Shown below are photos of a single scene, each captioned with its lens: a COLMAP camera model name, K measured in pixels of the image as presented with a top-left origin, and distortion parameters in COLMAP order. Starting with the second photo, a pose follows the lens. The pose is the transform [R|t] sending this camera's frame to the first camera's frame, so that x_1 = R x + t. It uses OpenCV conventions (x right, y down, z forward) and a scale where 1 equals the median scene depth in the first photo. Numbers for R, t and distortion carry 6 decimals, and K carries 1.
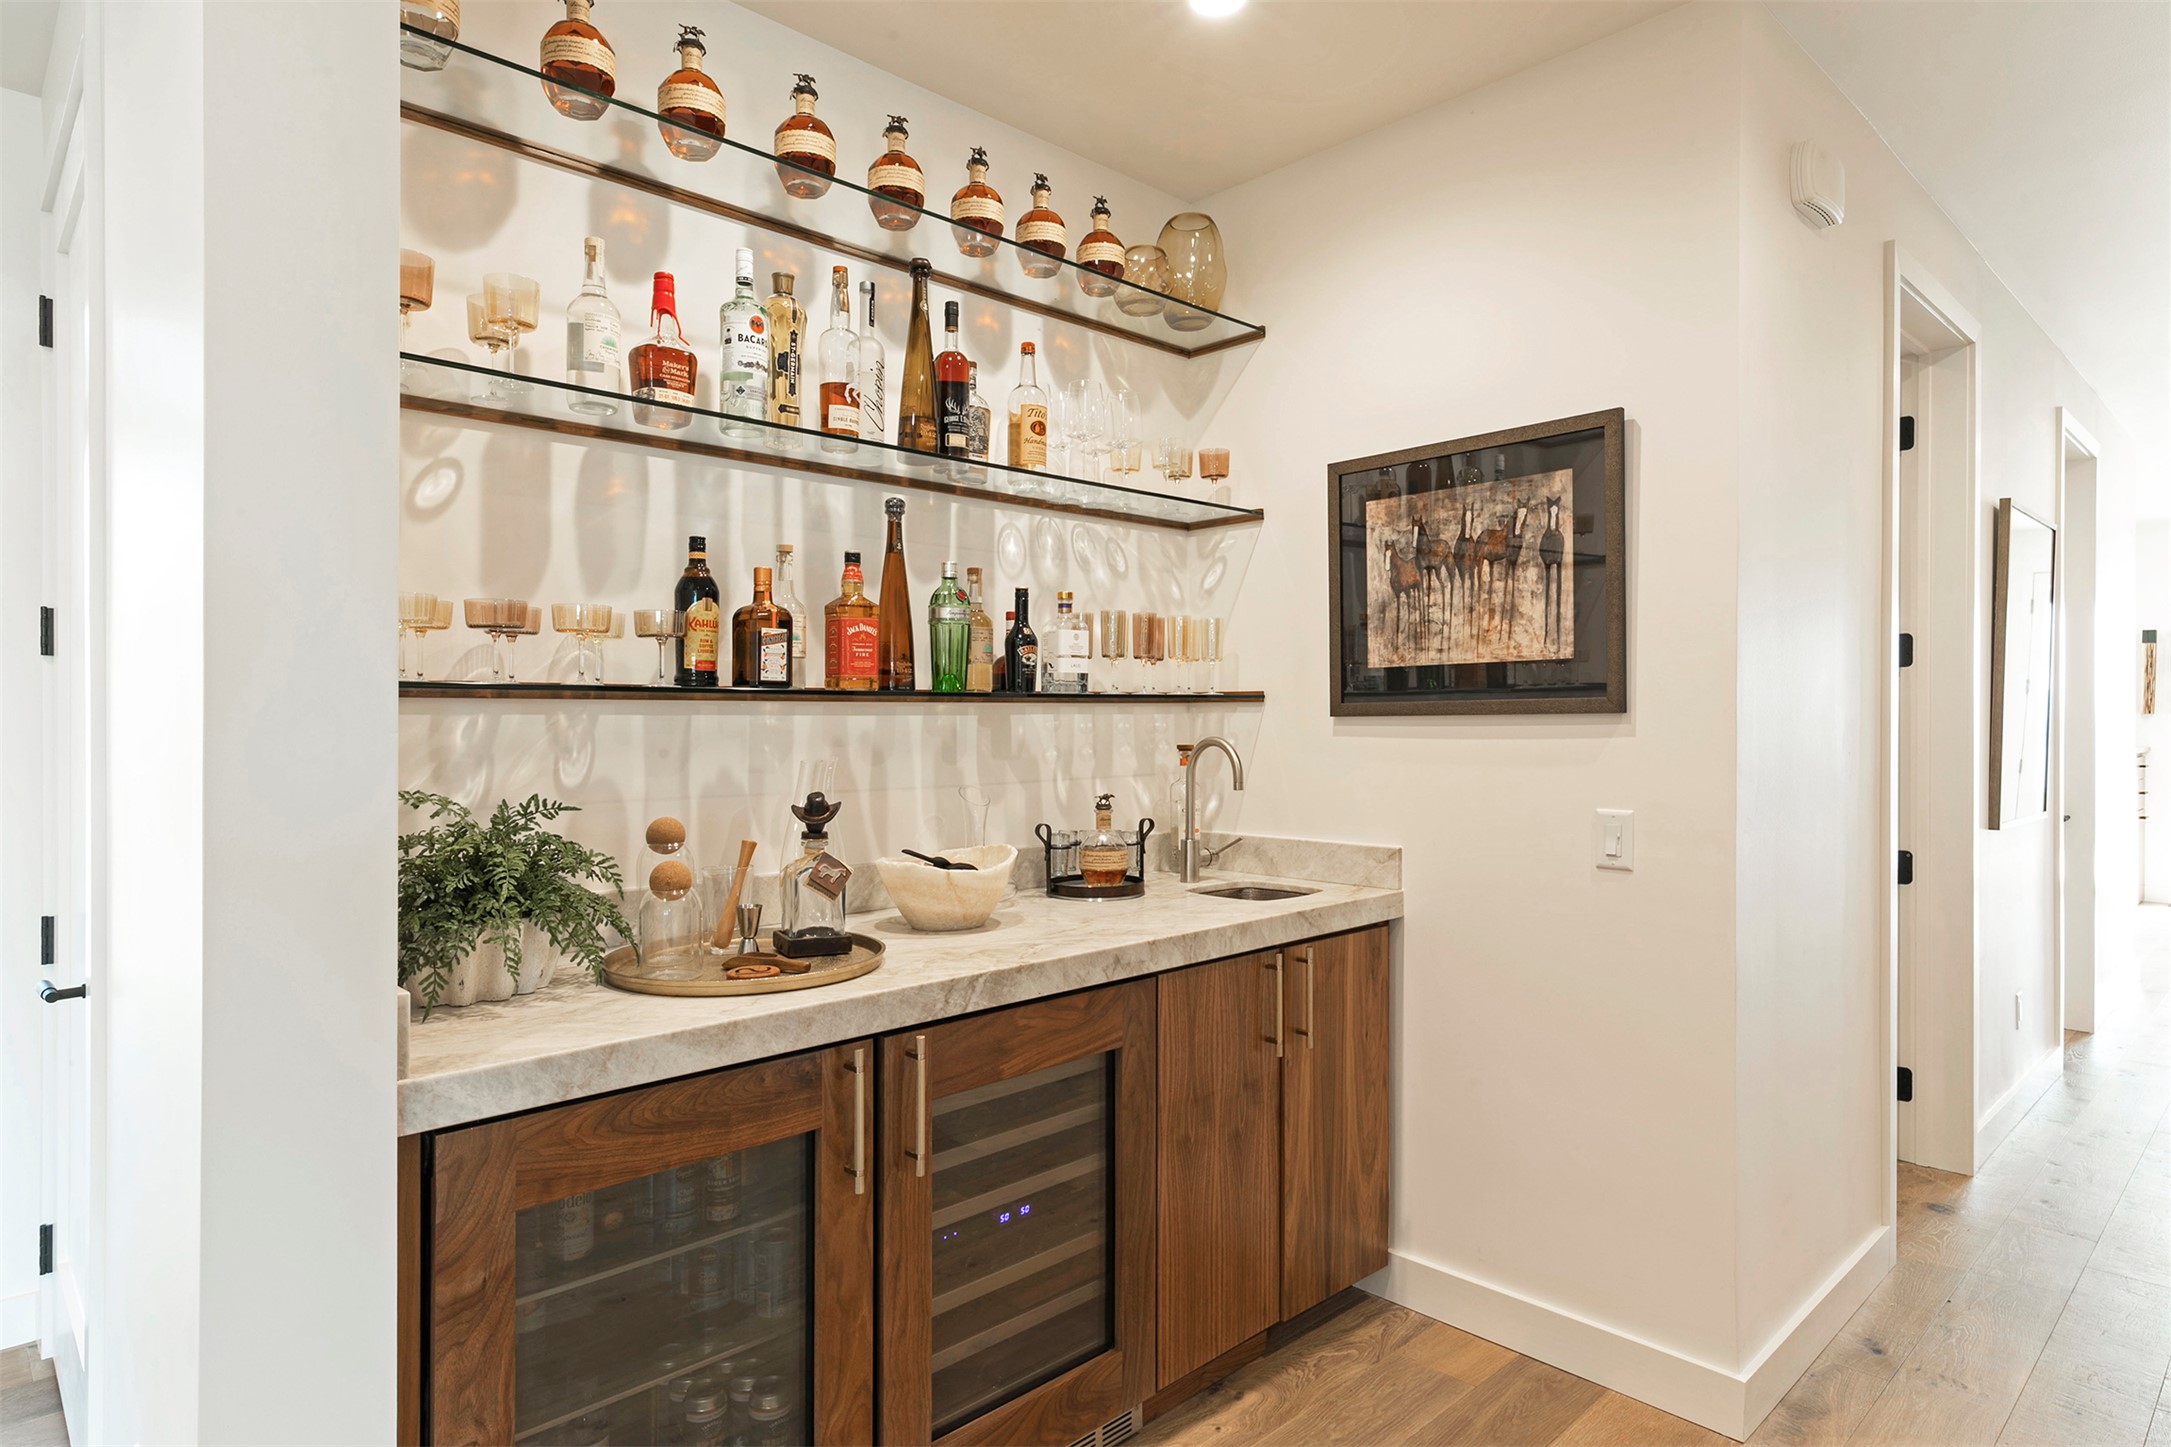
lens RADIAL K [[1210.3, 0, 1085.5], [0, 1210.3, 723.5], [0, 0, 1]] dist [0.017434, -0.000785]
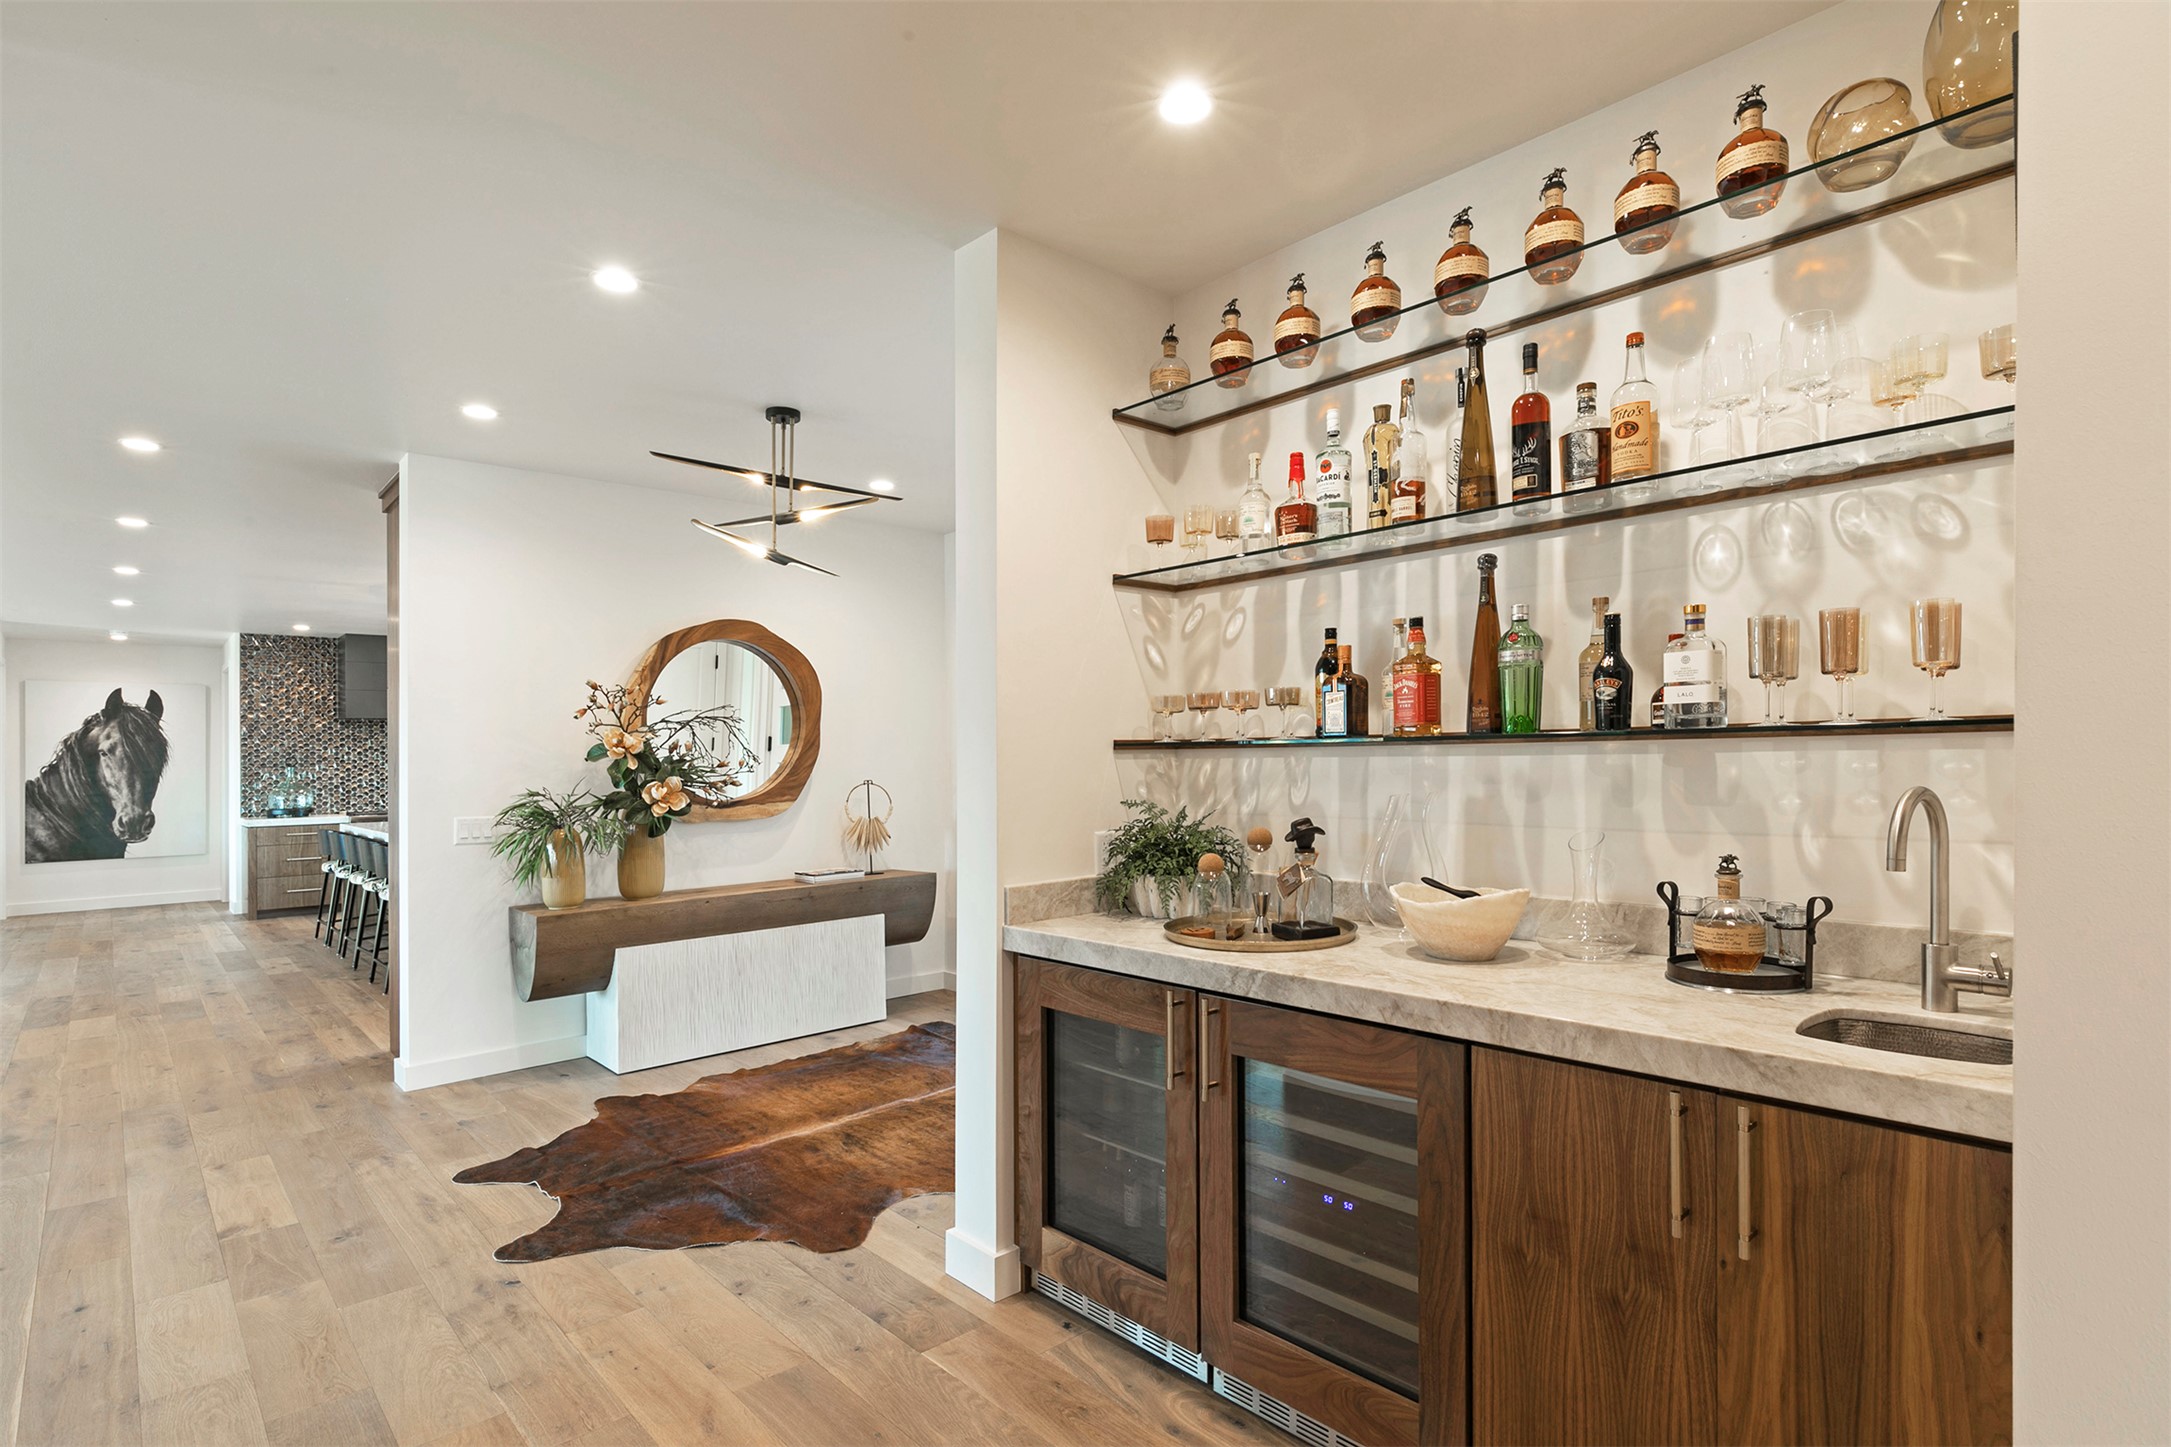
lens RADIAL K [[1089.8, 0, 1125.8], [0, 1089.8, 720.9], [0, 0, 1]] dist [0.000002, -0.000626]
pose [[-0.005715, -0.027832, -0.999596, 0.758284], [0.011363, 0.999546, -0.027896, -0.013738], [0.999919, -0.011518, -0.005396, 0.640021]]
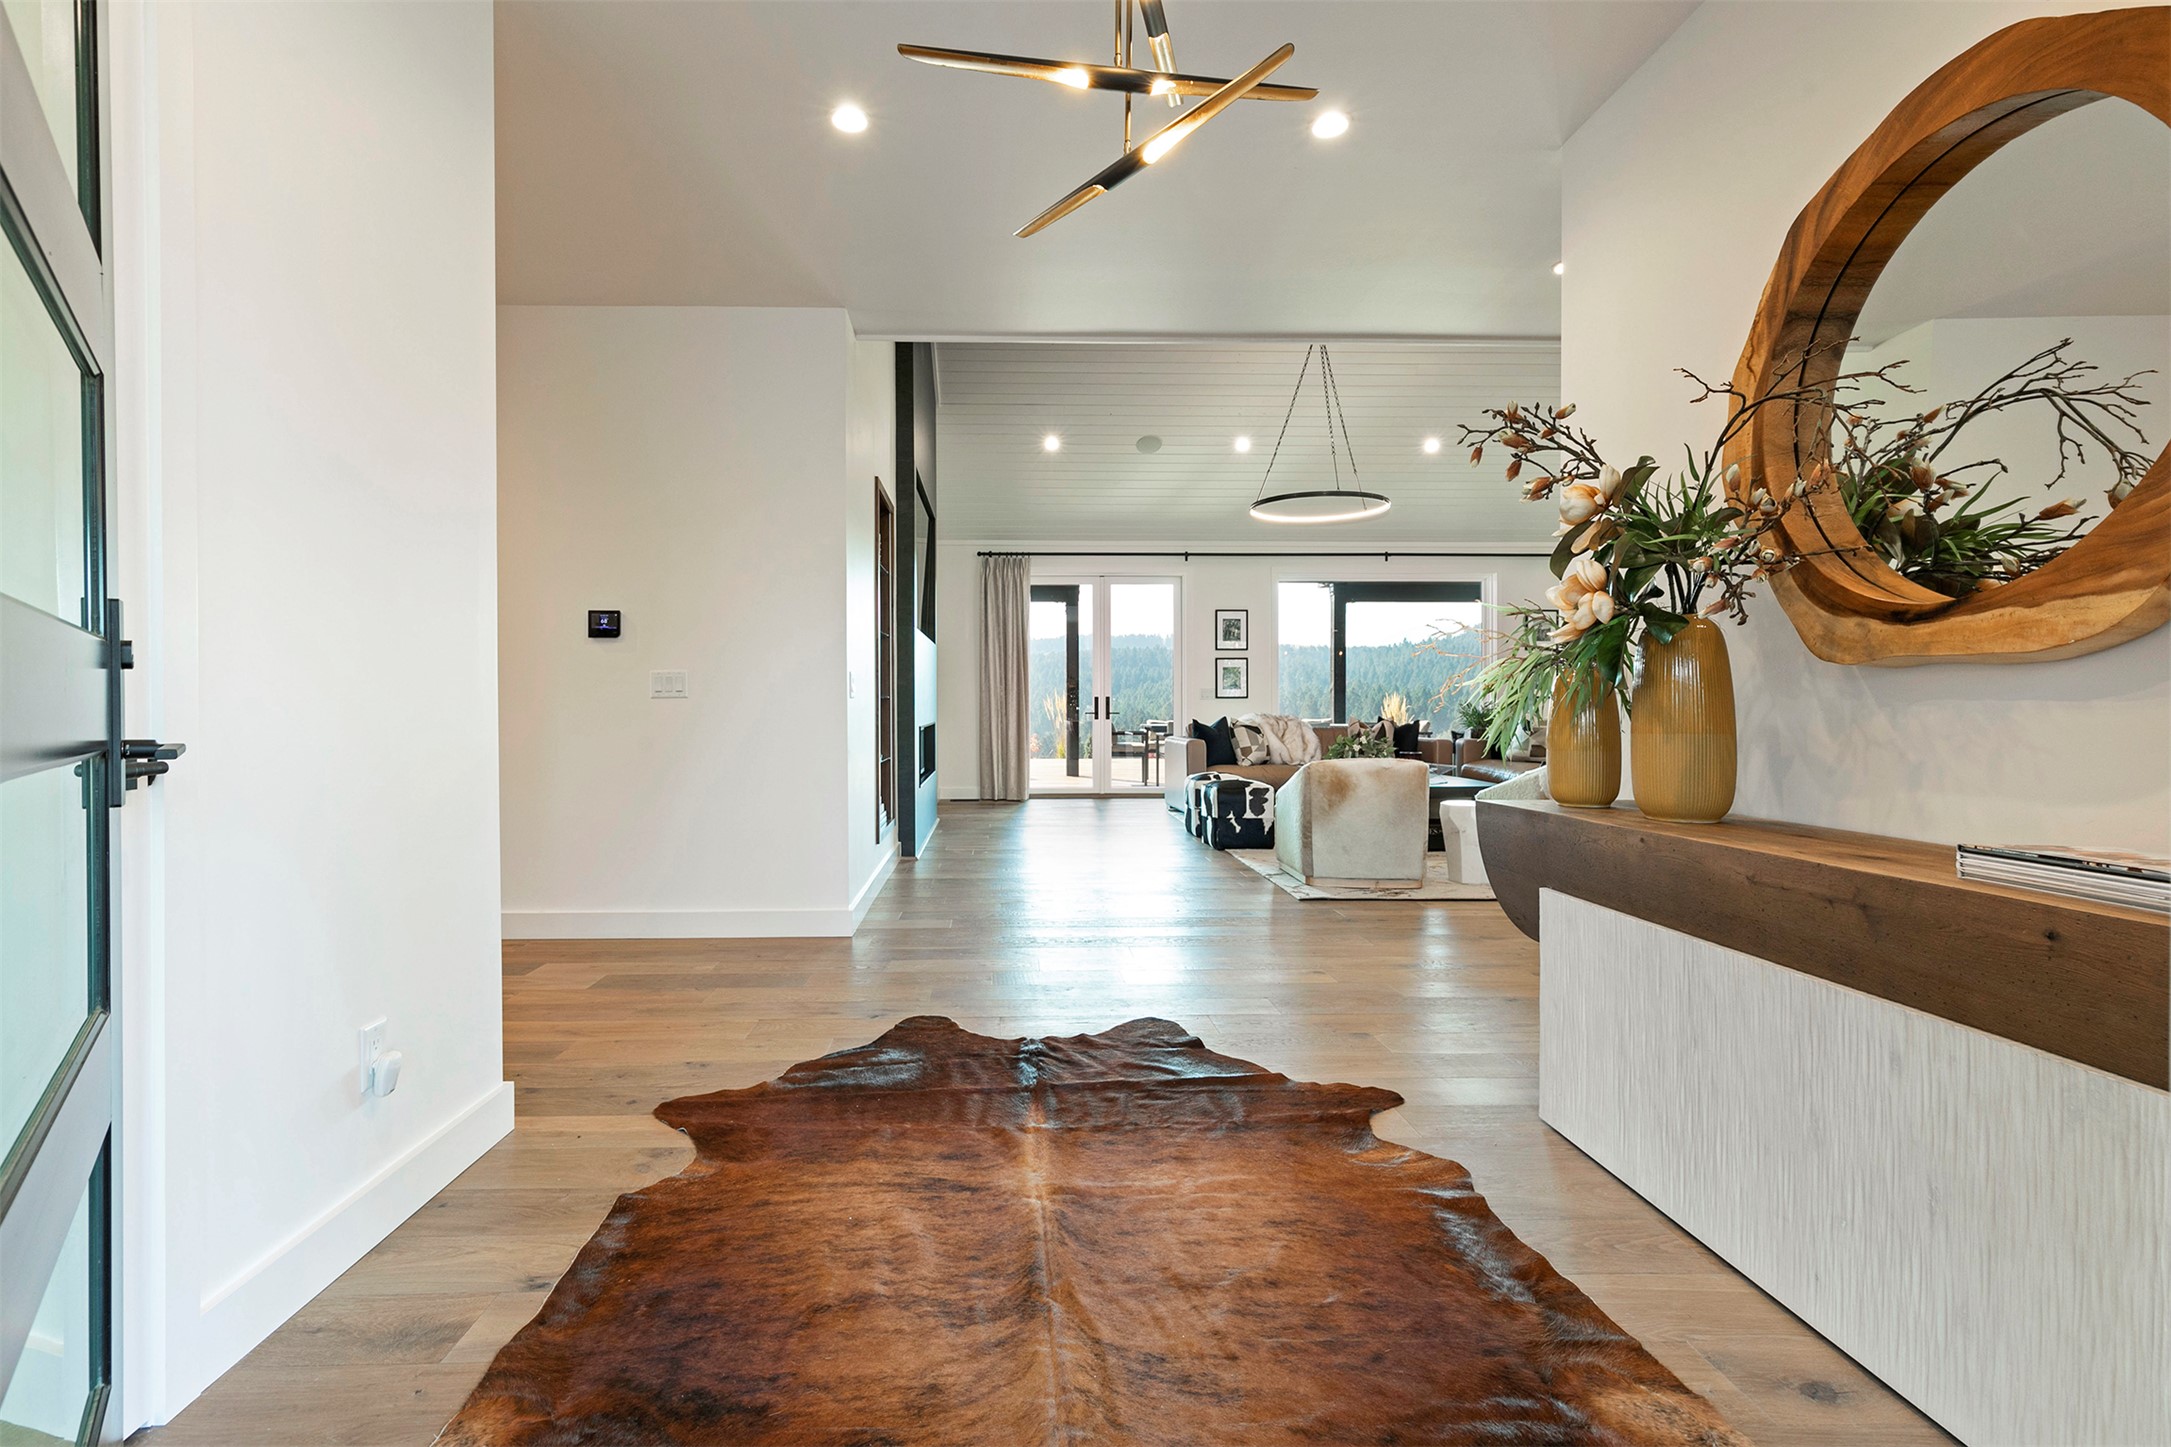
lens RADIAL K [[1006.4, 0, 1026.7], [0, 1006.4, 718.9], [0, 0, 1]] dist [0.002756, 0.000054]
pose [[-0.734653, -0.005586, 0.678420, -1.300693], [0.008480, 0.999812, 0.017414, 0.112138], [-0.678390, 0.018546, -0.734468, 0.801233]]
